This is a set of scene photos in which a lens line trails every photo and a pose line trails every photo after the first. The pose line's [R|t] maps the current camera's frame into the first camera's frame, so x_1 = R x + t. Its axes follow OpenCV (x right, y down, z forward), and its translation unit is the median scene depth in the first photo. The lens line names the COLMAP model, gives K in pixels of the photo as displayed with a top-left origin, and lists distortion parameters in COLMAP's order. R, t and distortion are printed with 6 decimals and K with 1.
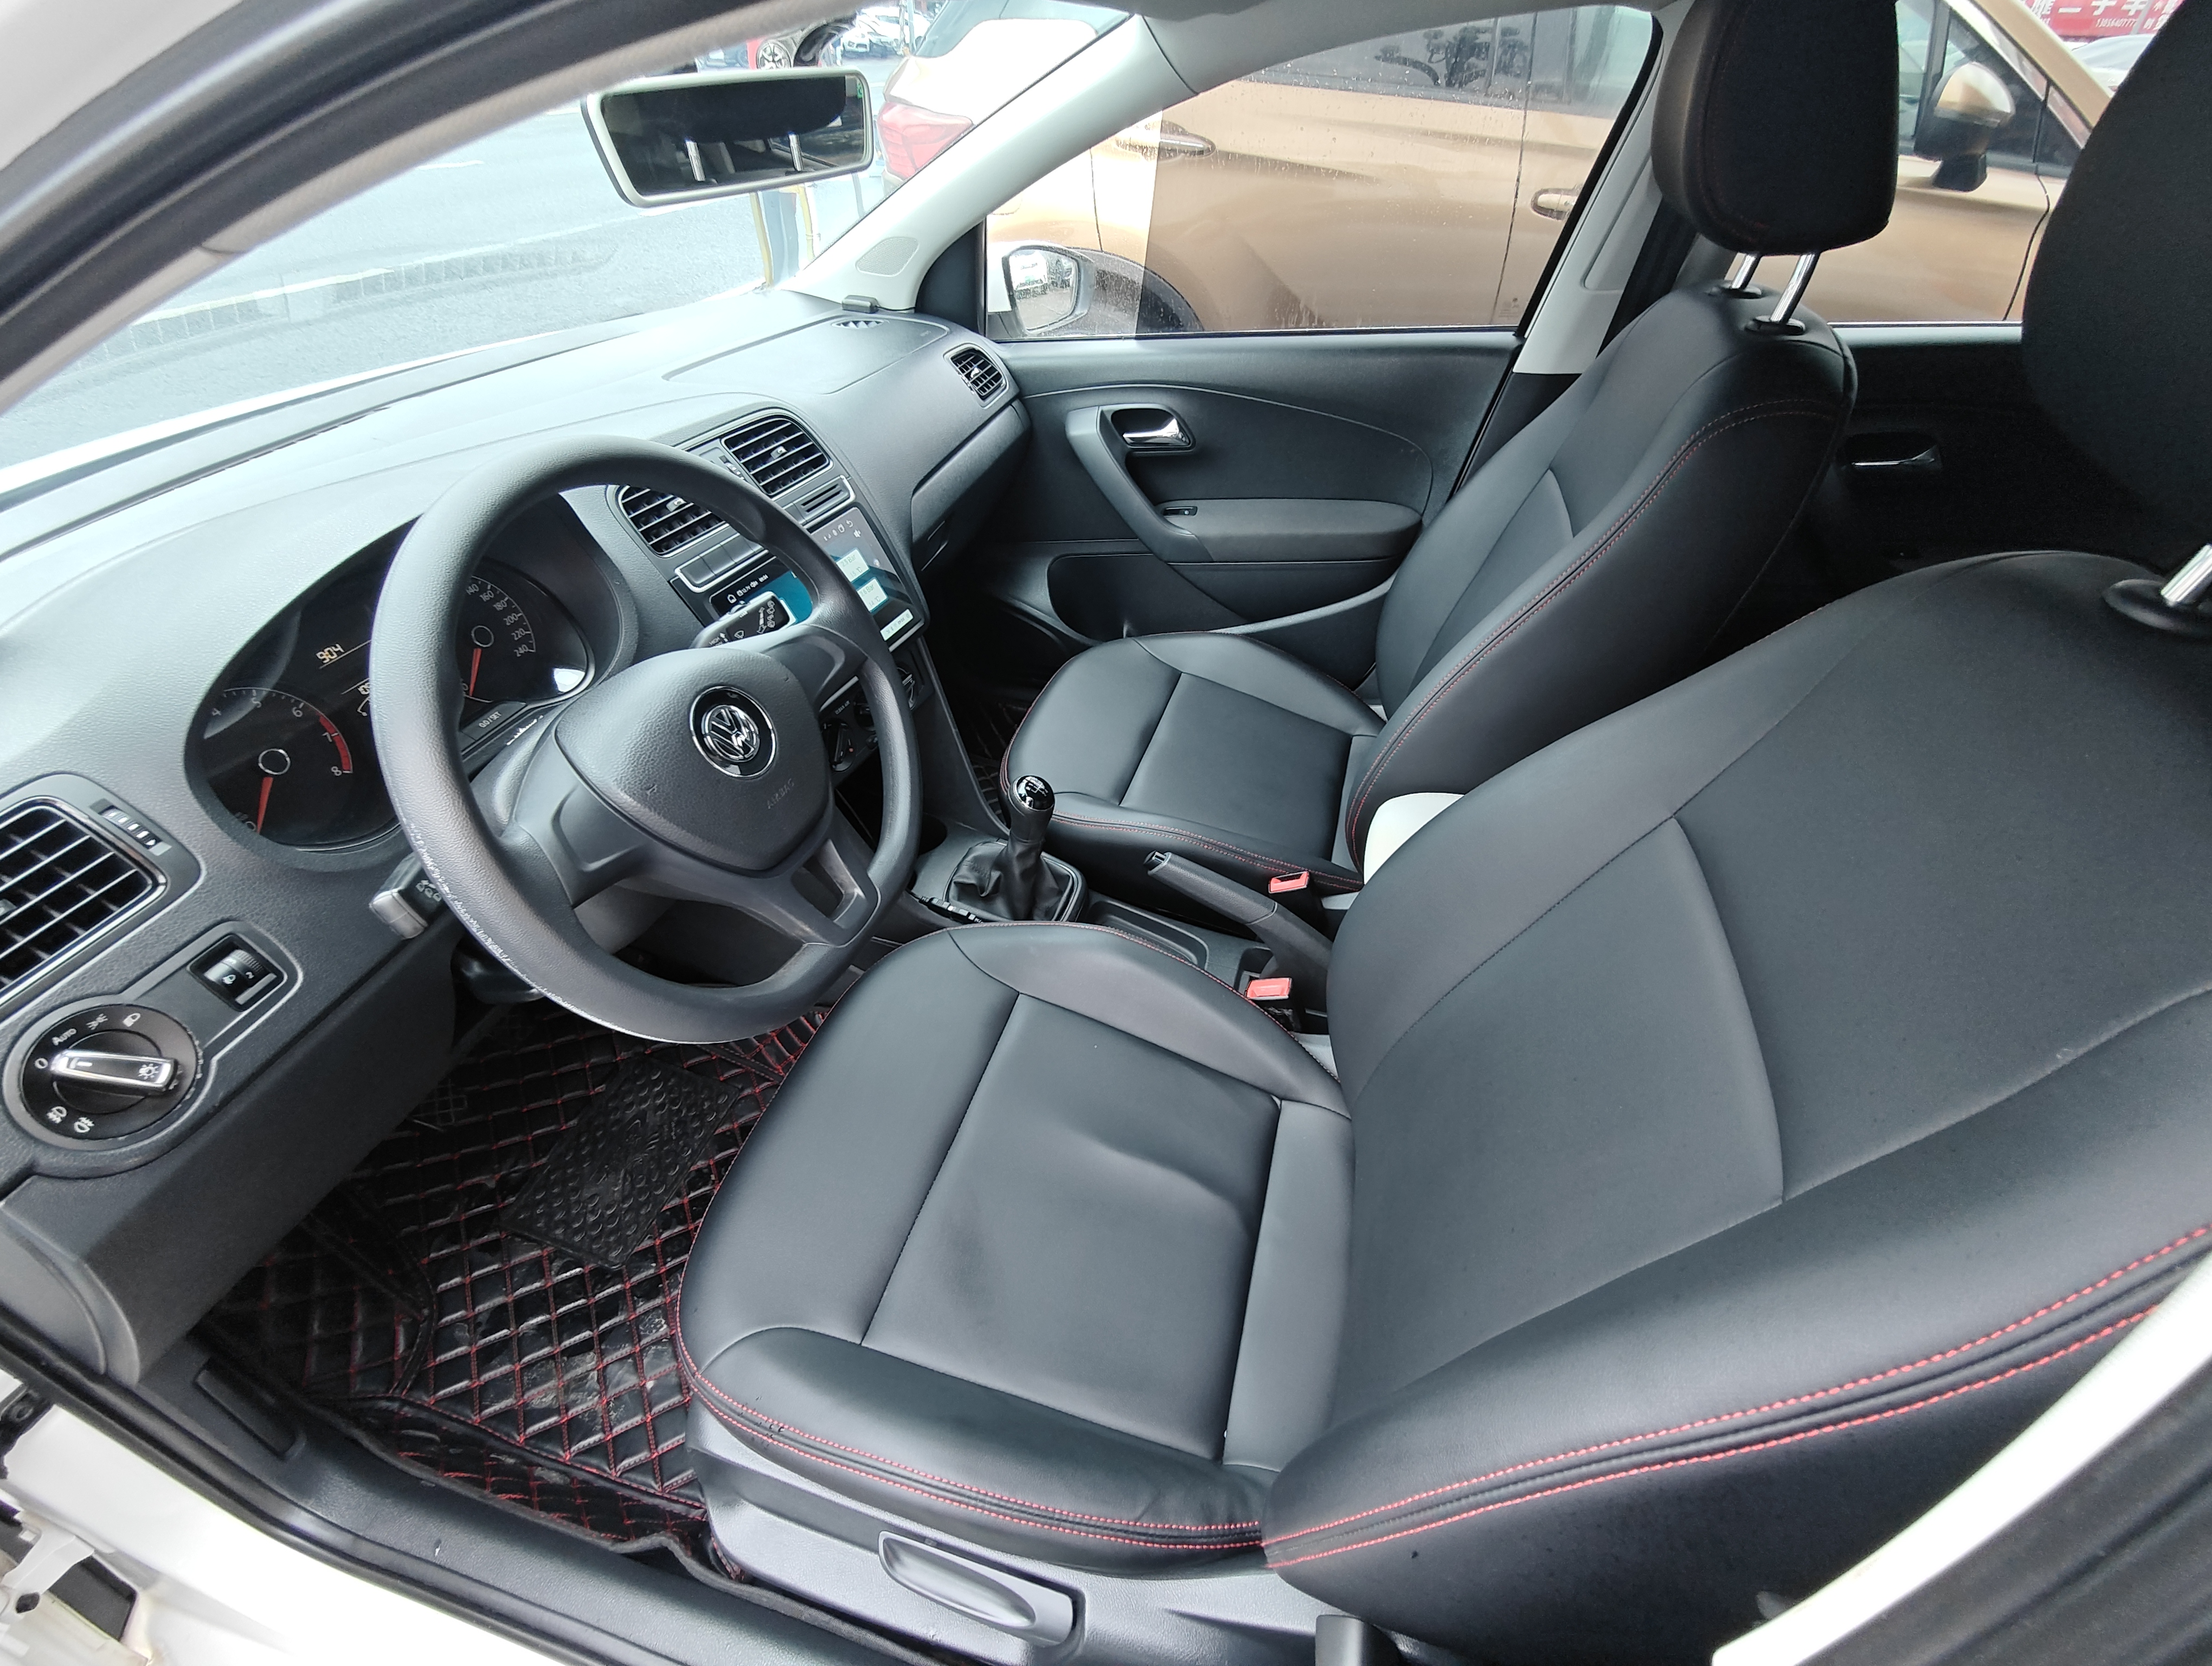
lens RADIAL K [[966.5, 0, 1094.2], [0, 966.5, 819.8], [0, 0, 1]] dist [-0.009176, 0.000512]
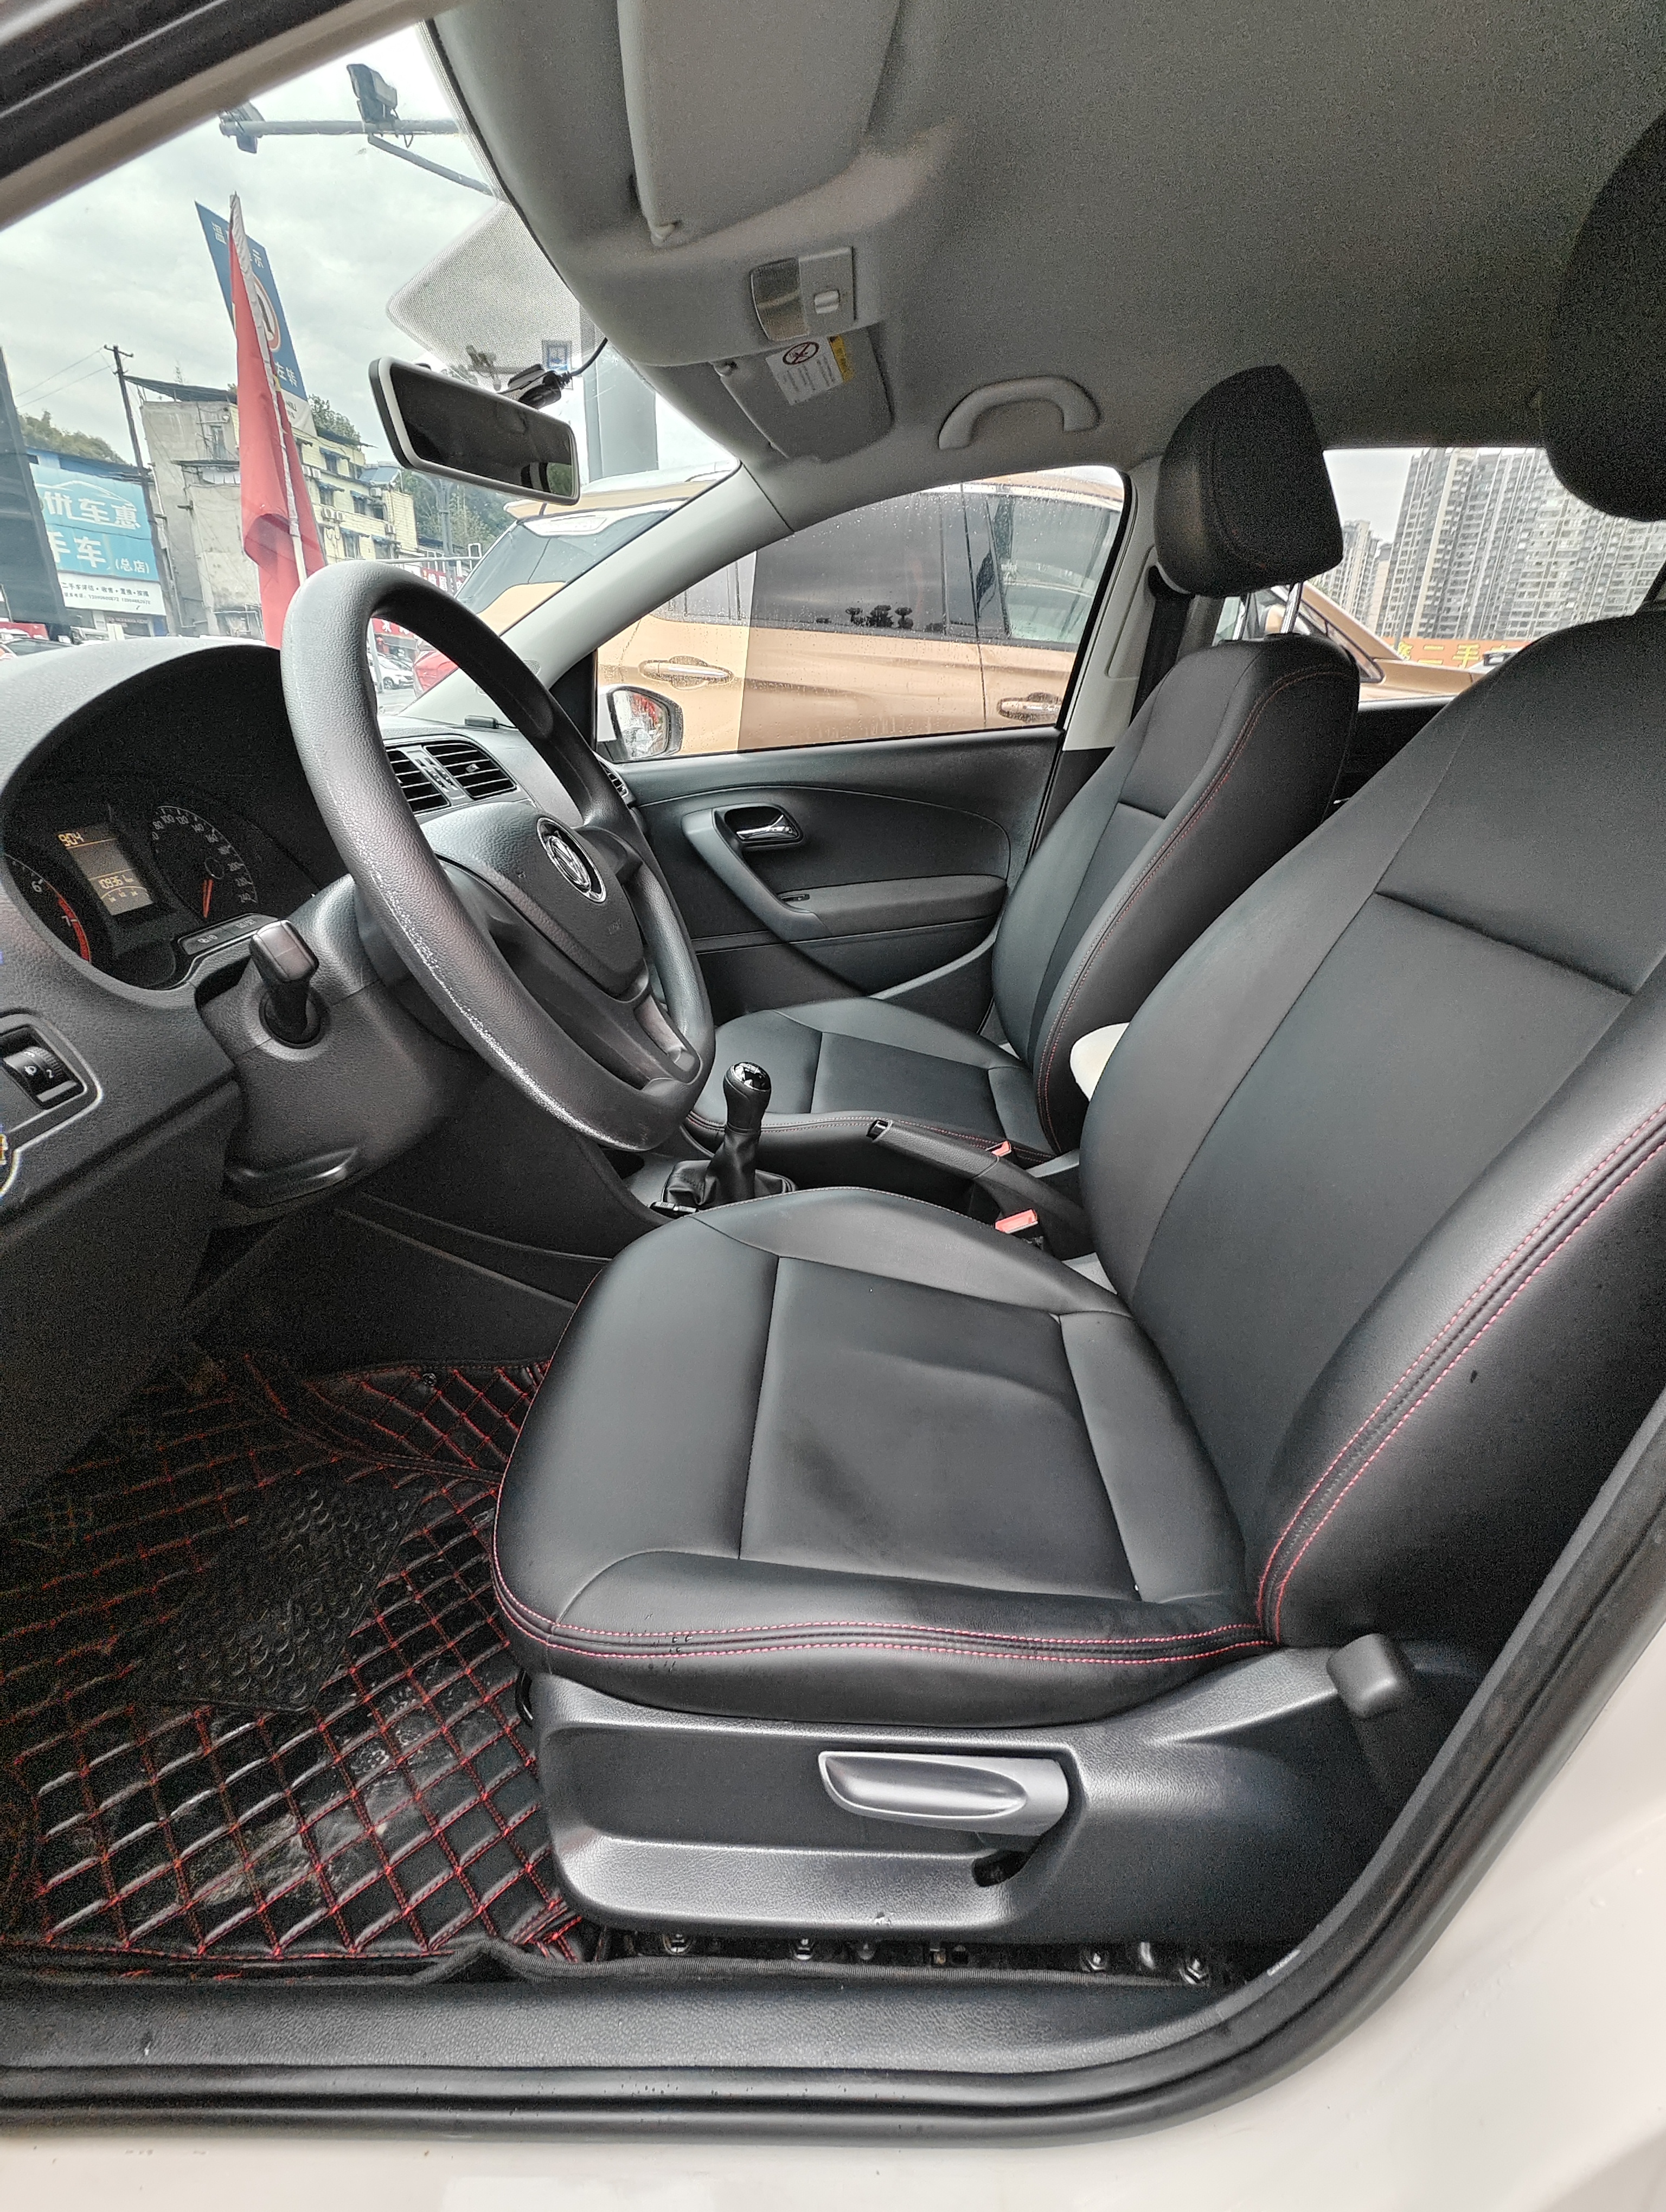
lens RADIAL K [[981.1, 0, 867.0], [0, 981.1, 1046.1], [0, 0, 1]] dist [-0.027267, 0.016135]
pose [[0.964213, -0.101374, 0.244982, -0.202250], [0.168164, 0.948203, -0.269502, 0.253052], [-0.204973, 0.301055, 0.931317, 0.023612]]
